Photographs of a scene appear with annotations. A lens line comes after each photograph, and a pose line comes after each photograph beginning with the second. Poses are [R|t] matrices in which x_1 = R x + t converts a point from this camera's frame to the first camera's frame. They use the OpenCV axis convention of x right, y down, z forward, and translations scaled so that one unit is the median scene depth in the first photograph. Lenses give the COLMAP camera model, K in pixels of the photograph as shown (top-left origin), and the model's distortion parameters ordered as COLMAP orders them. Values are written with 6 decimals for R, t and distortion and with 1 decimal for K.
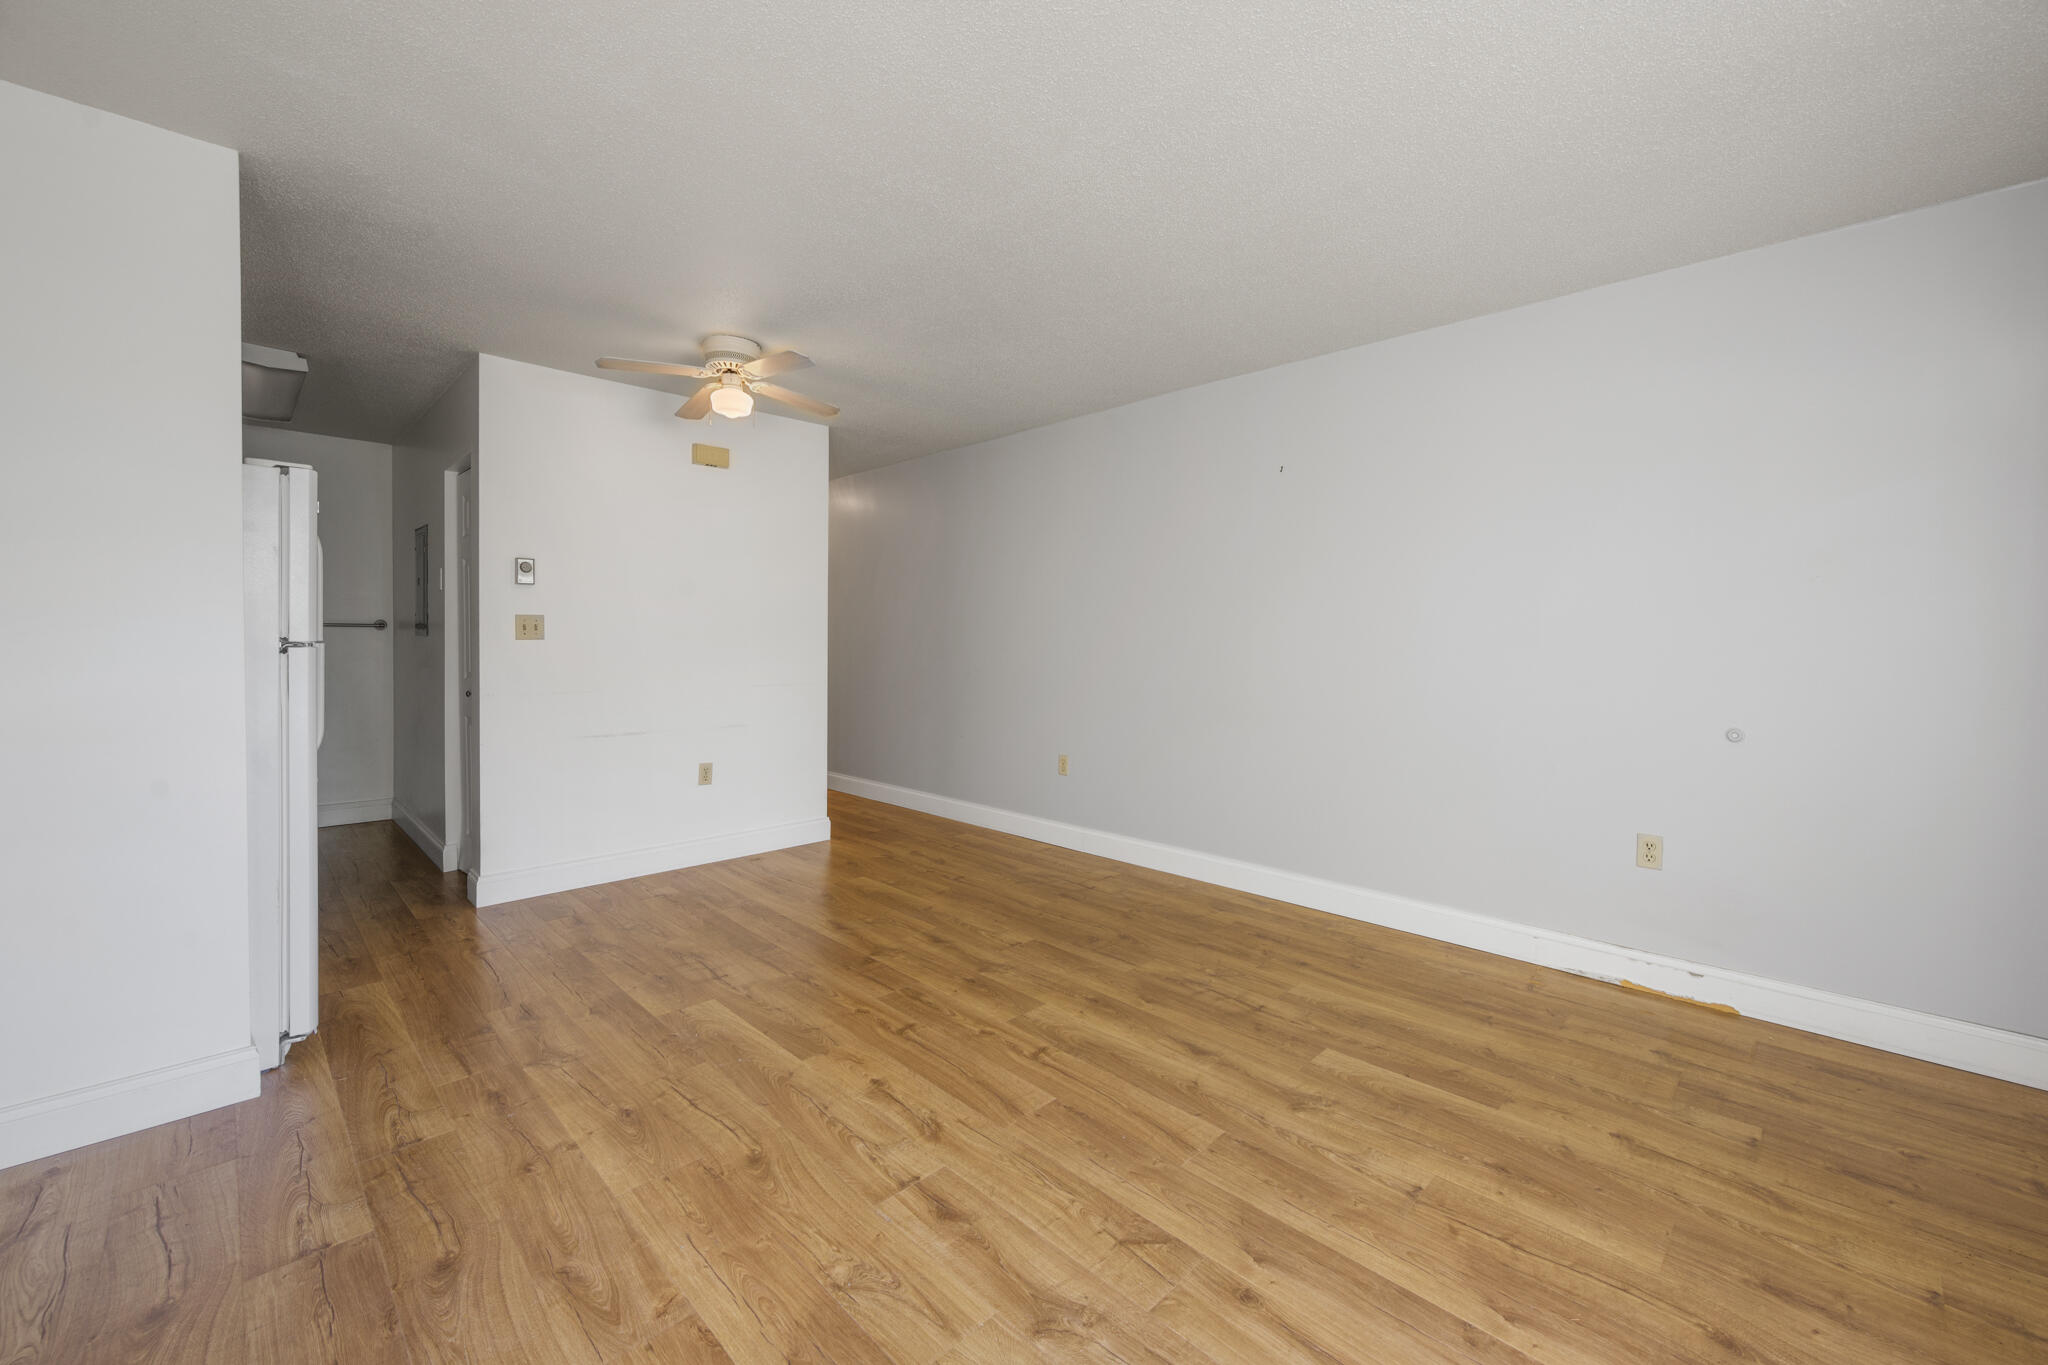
lens RADIAL K [[825.4, 0, 1025.4], [0, 825.4, 635.5], [0, 0, 1]] dist [-0.001320, 0.000182]
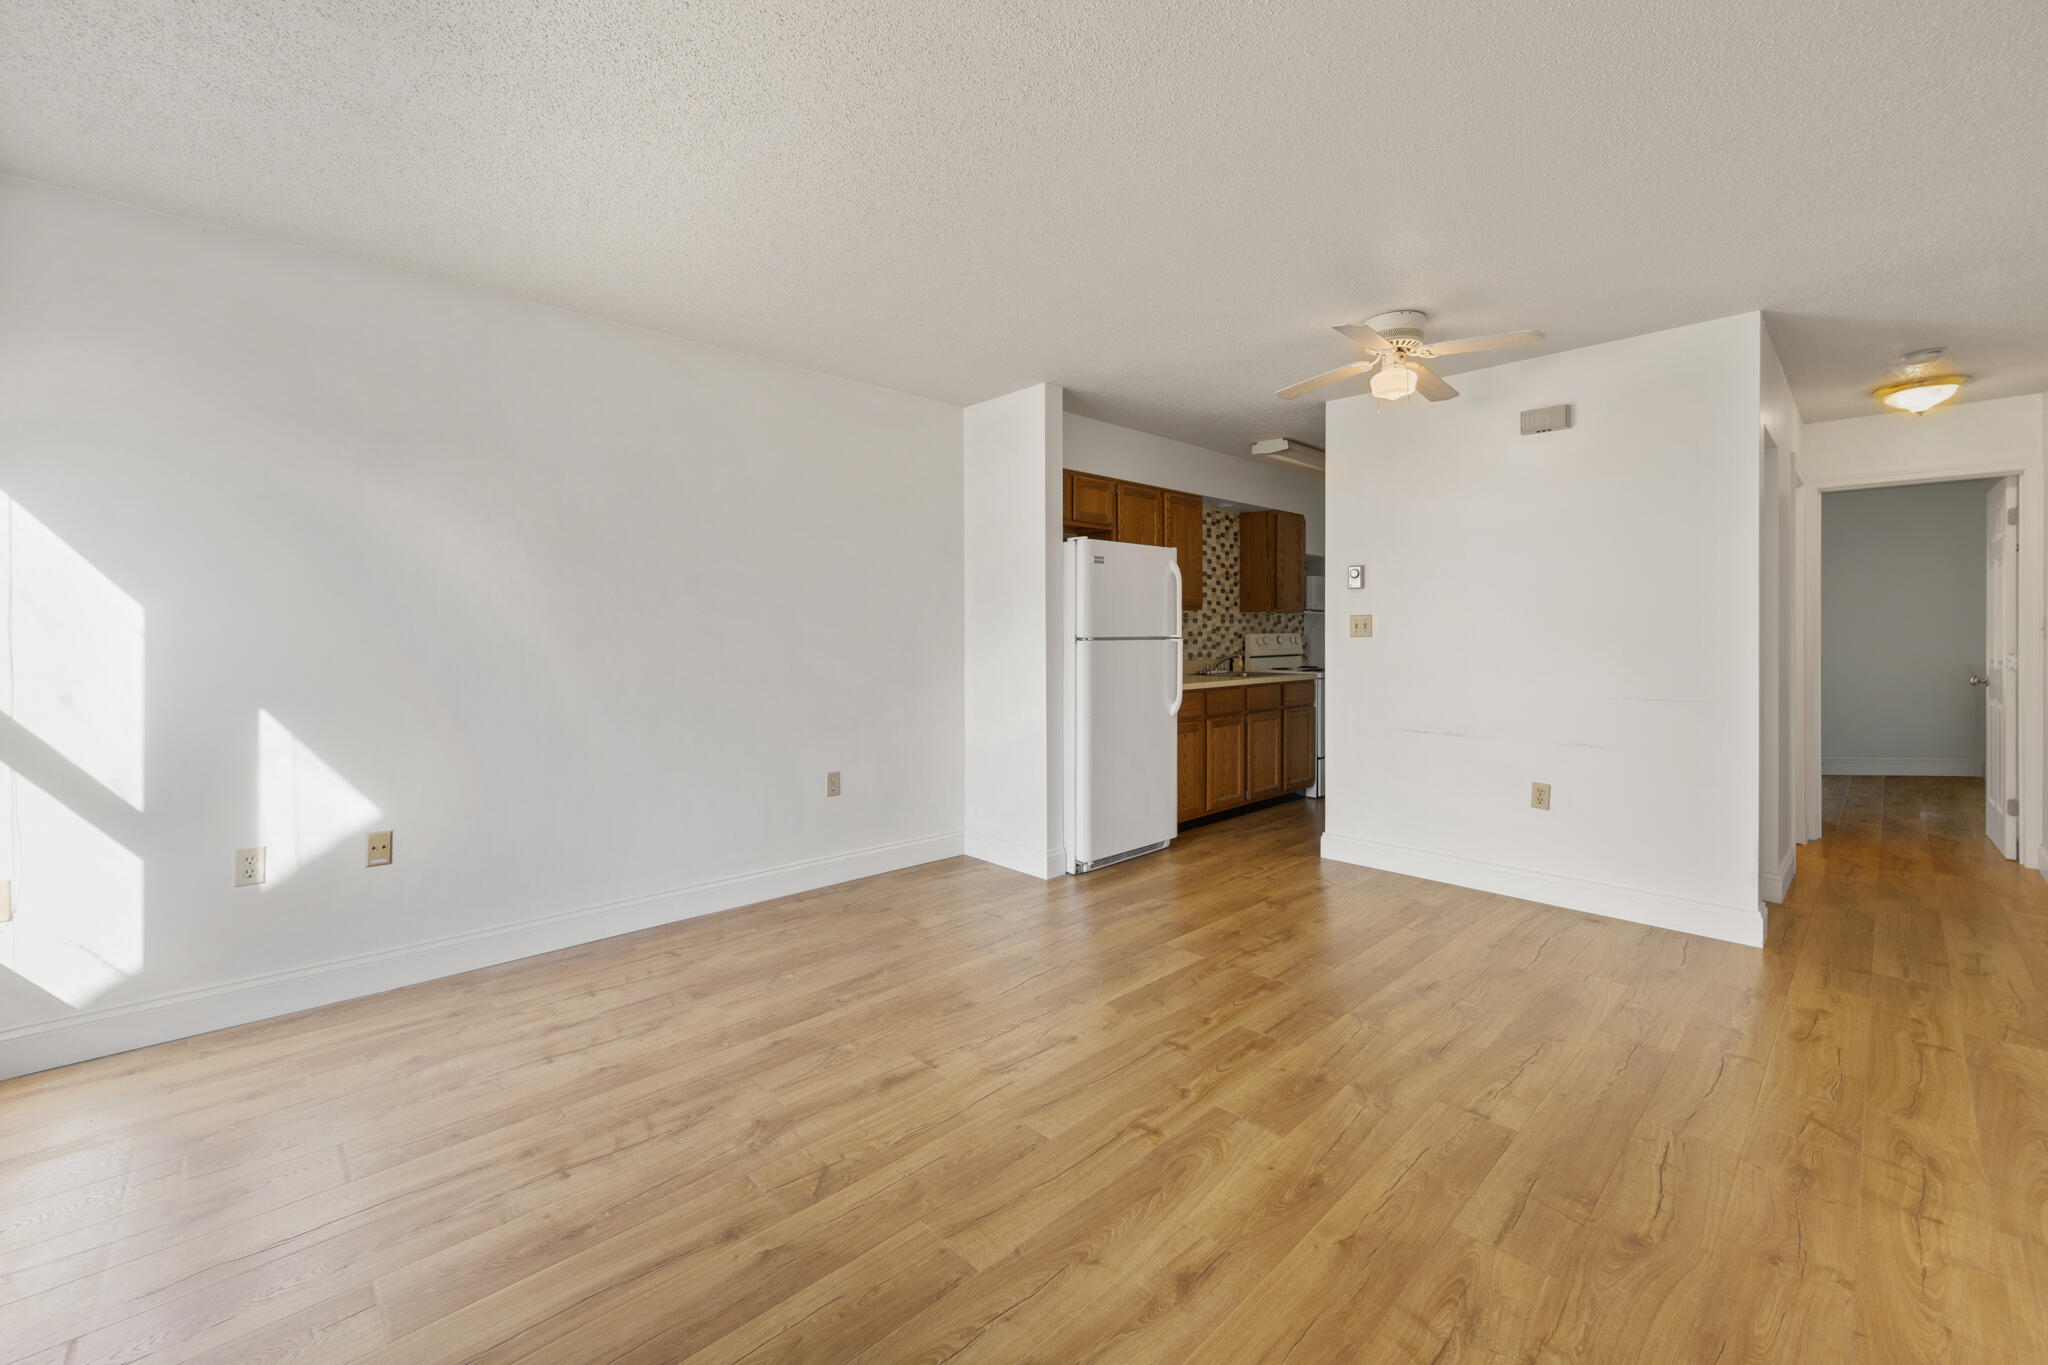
lens RADIAL K [[825.4, 0, 1025.4], [0, 825.4, 635.5], [0, 0, 1]] dist [-0.001320, 0.000182]
pose [[-0.020582, -0.001924, -0.999786, 0.812330], [0.001926, 0.999996, -0.001964, 0.005540], [0.999786, -0.001966, -0.020578, 0.848168]]
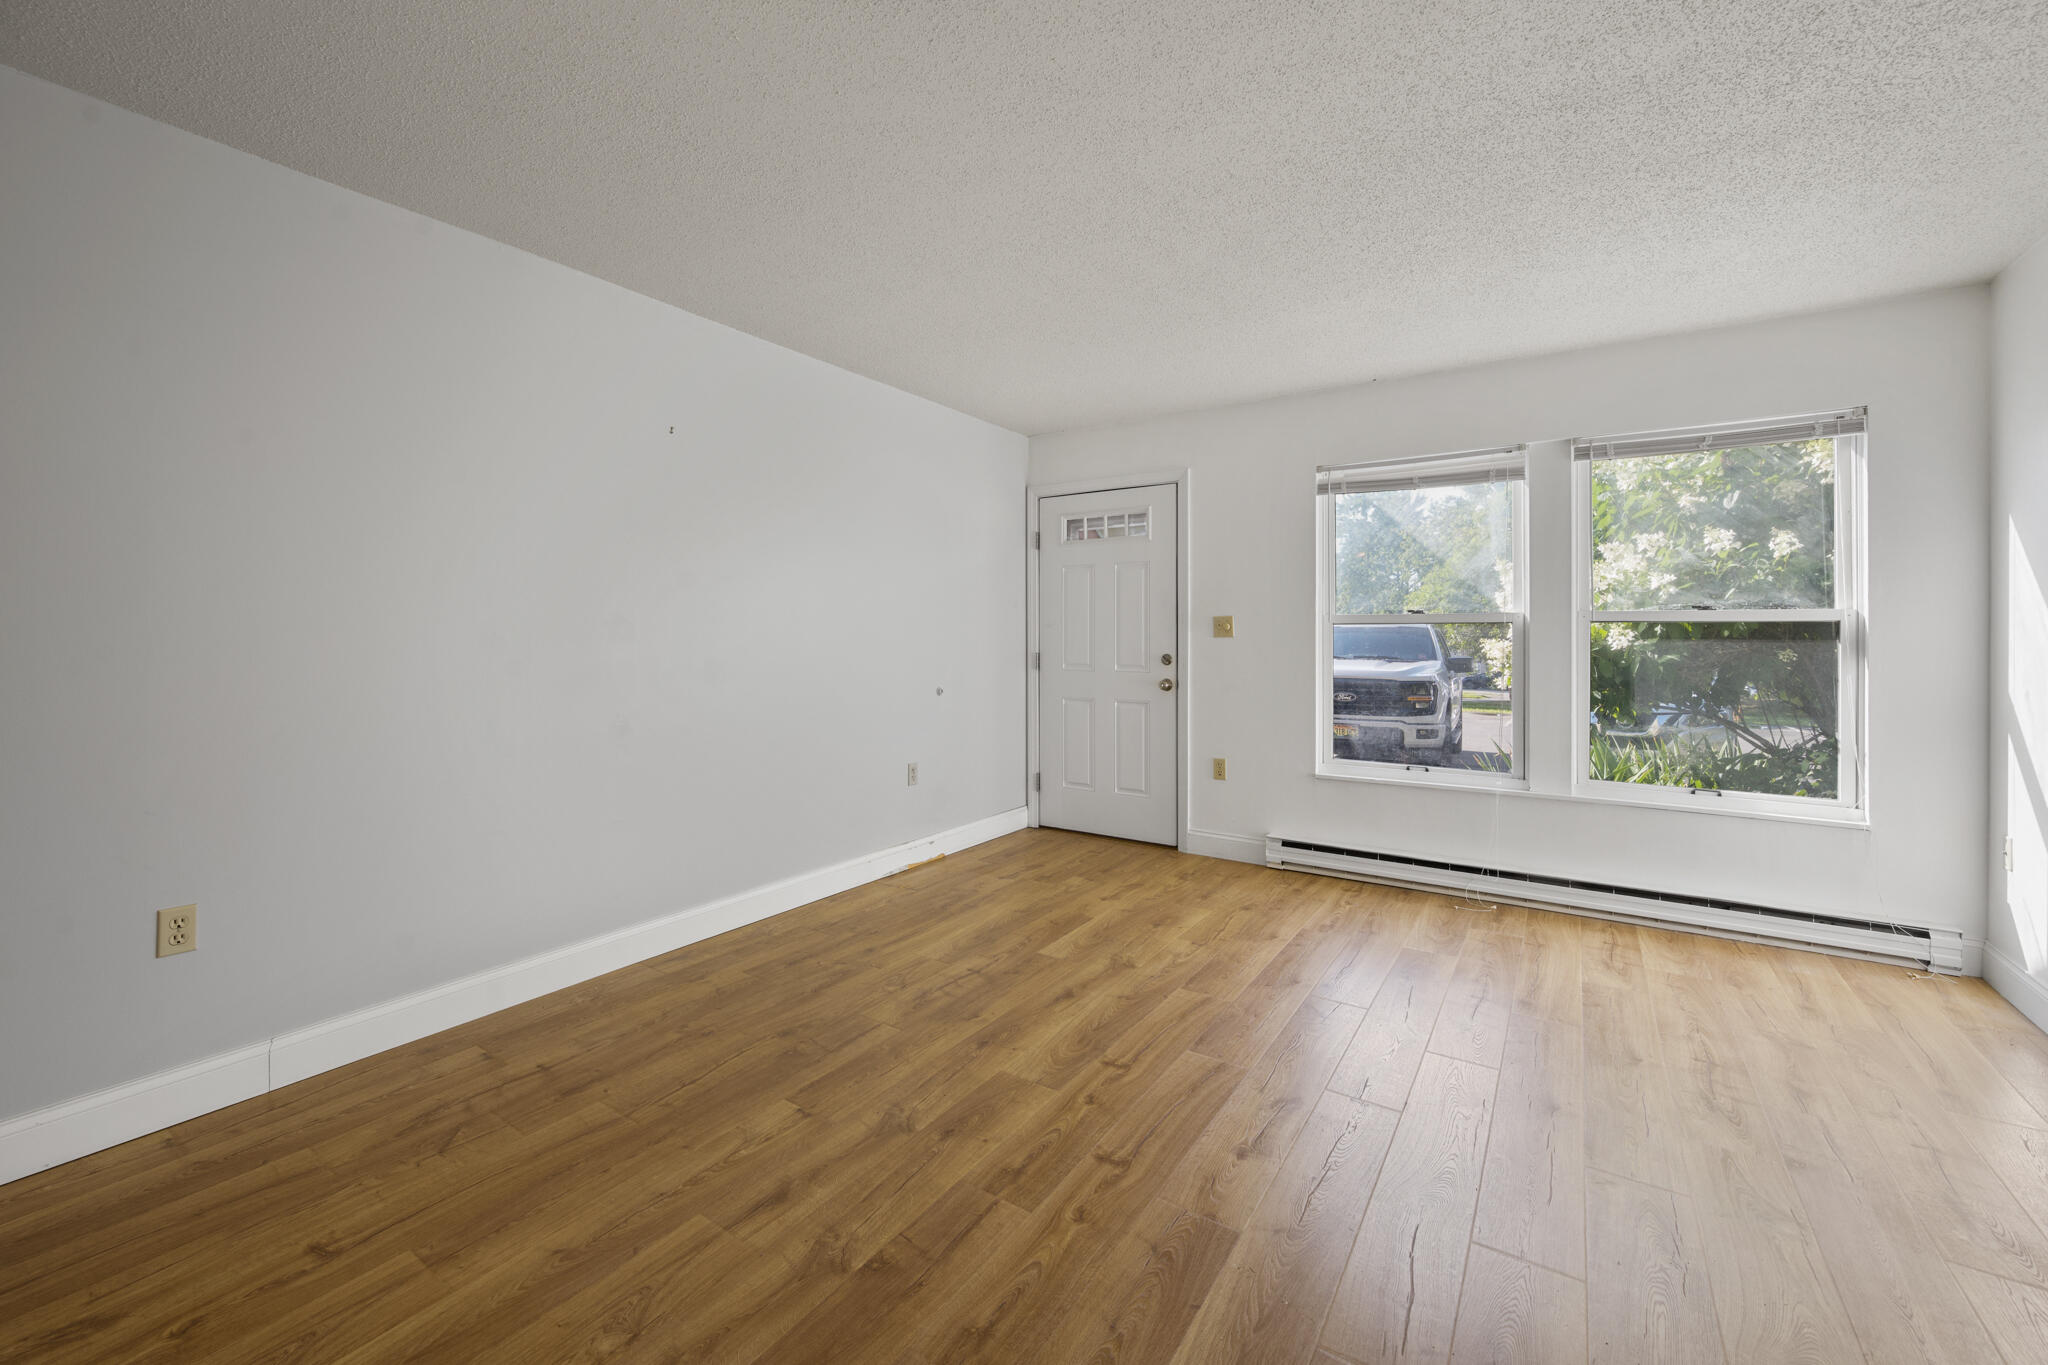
lens RADIAL K [[825.4, 0, 1025.4], [0, 825.4, 635.5], [0, 0, 1]] dist [-0.001320, 0.000182]
pose [[-0.198551, -0.004550, 0.980080, -0.858856], [-0.005229, 0.999980, 0.003583, 0.000457], [-0.980077, -0.004413, -0.198571, 1.228688]]
